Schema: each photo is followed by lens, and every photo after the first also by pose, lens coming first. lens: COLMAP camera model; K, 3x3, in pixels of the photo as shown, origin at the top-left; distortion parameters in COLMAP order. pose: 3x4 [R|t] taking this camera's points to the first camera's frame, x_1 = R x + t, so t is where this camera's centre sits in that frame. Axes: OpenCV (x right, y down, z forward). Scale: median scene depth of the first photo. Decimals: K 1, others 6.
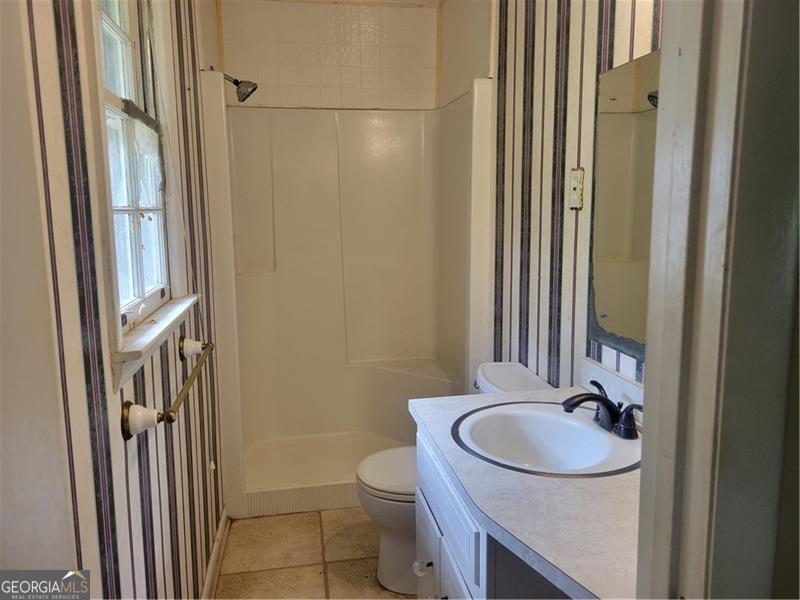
lens RADIAL K [[645.3, 0, 396.0], [0, 645.3, 300.5], [0, 0, 1]] dist [0.041880, -0.006659]
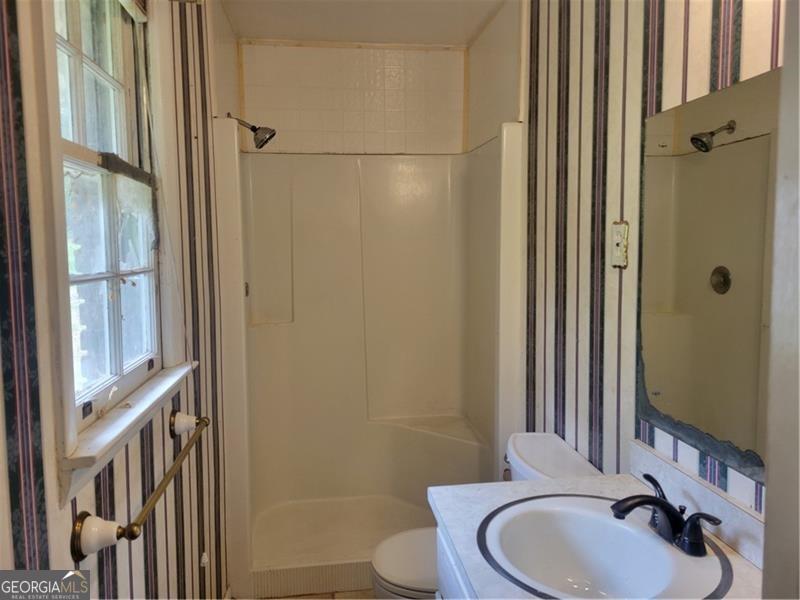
lens RADIAL K [[645.3, 0, 396.0], [0, 645.3, 300.5], [0, 0, 1]] dist [0.041880, -0.006659]
pose [[0.998968, 0.003280, -0.045294, 0.013743], [-0.005969, 0.998219, -0.059351, -0.042017], [0.045018, 0.059561, 0.997209, 0.108288]]
